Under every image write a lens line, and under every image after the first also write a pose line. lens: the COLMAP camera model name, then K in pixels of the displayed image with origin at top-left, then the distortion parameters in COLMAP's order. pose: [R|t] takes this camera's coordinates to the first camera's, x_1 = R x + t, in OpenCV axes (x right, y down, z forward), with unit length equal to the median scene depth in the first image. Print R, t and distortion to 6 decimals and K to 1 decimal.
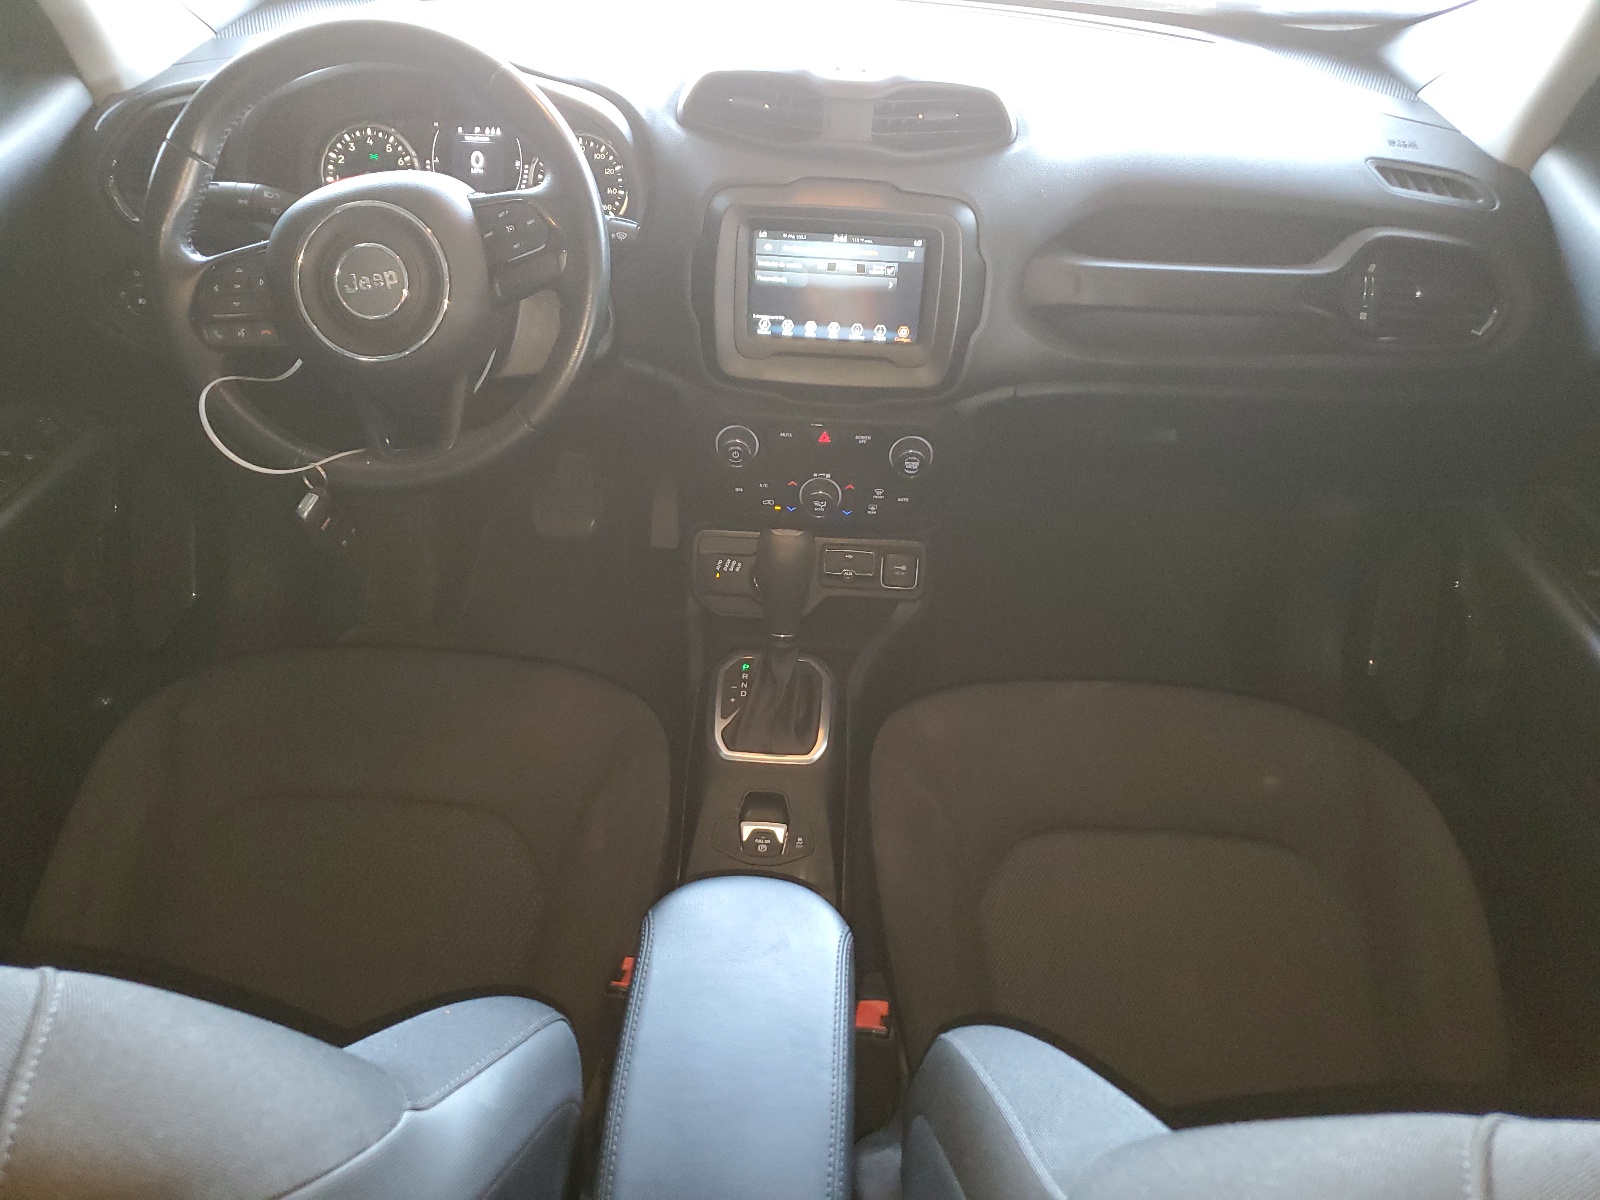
lens RADIAL K [[1232.8, 0, 800.5], [0, 1232.8, 596.3], [0, 0, 1]] dist [0.002964, -0.000809]
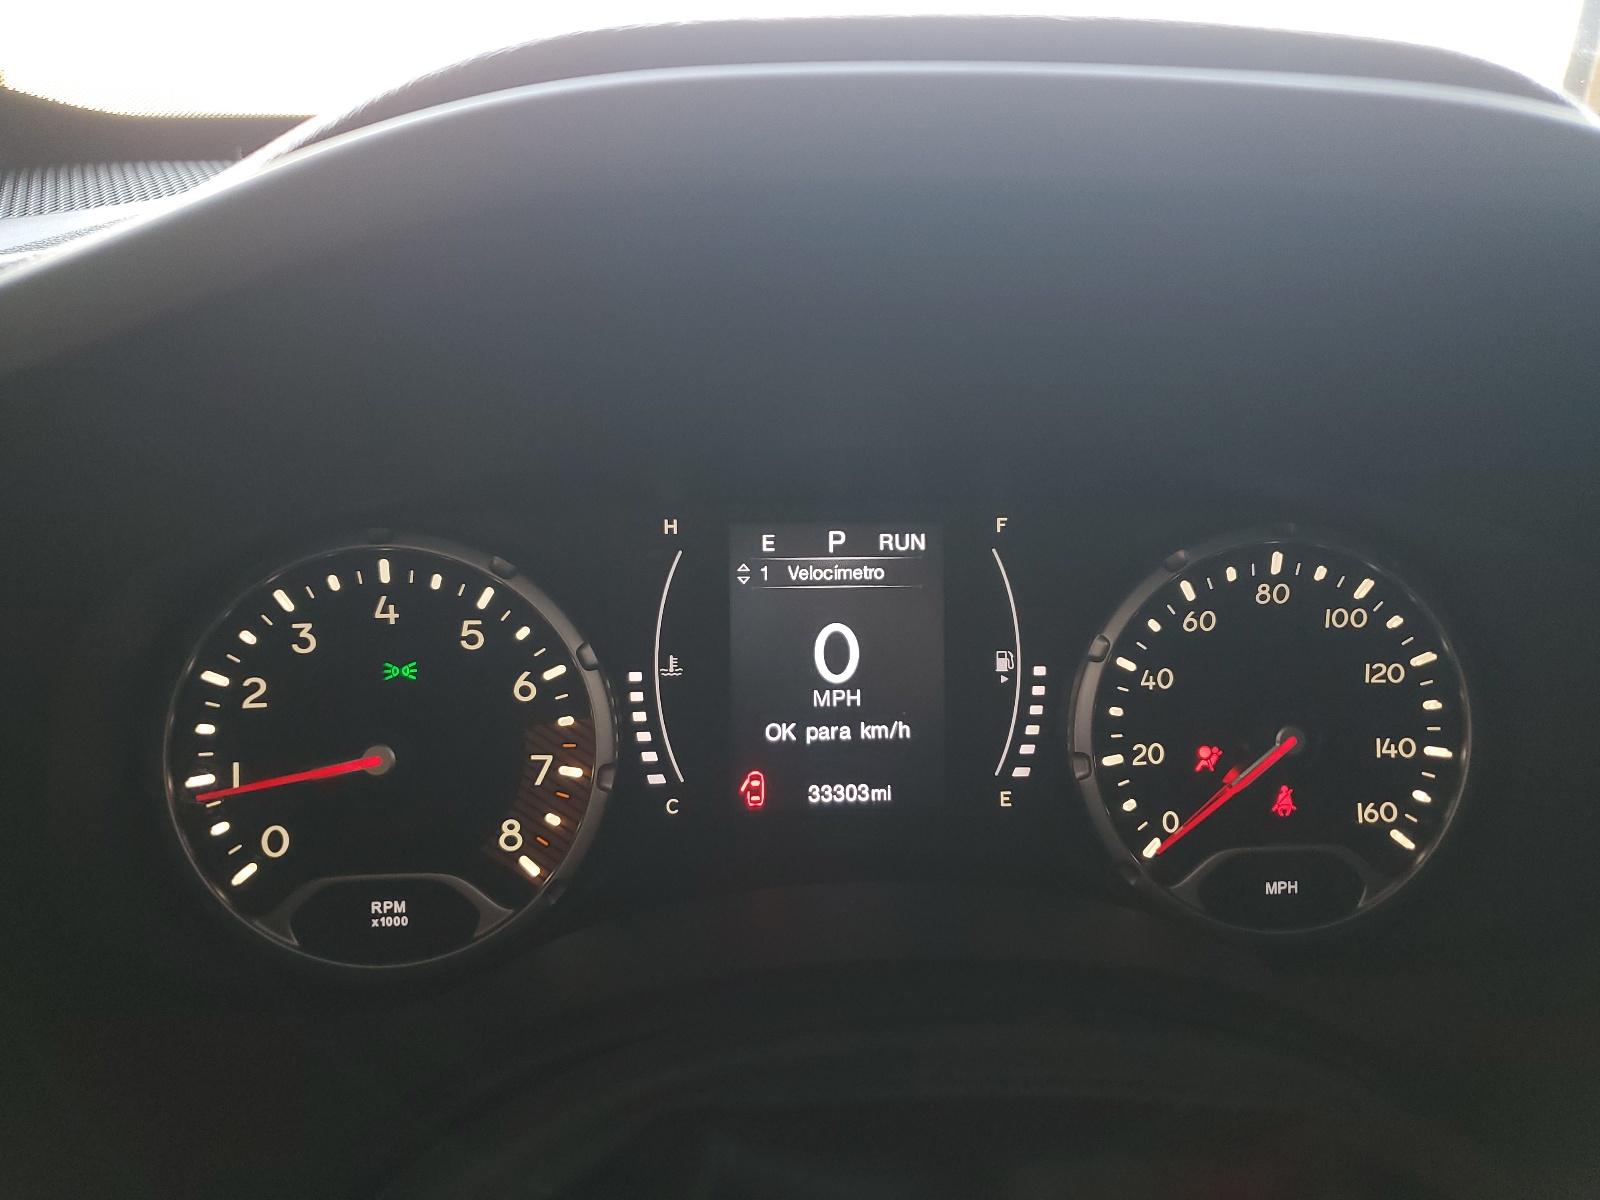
lens RADIAL K [[1232.8, 0, 797.9], [0, 1232.8, 602.3], [0, 0, 1]] dist [0.002964, -0.000809]
pose [[0.990659, -0.057009, 0.123877, -0.301339], [0.083125, 0.972588, -0.217168, -0.313718], [-0.108100, 0.225437, 0.968242, 0.767770]]
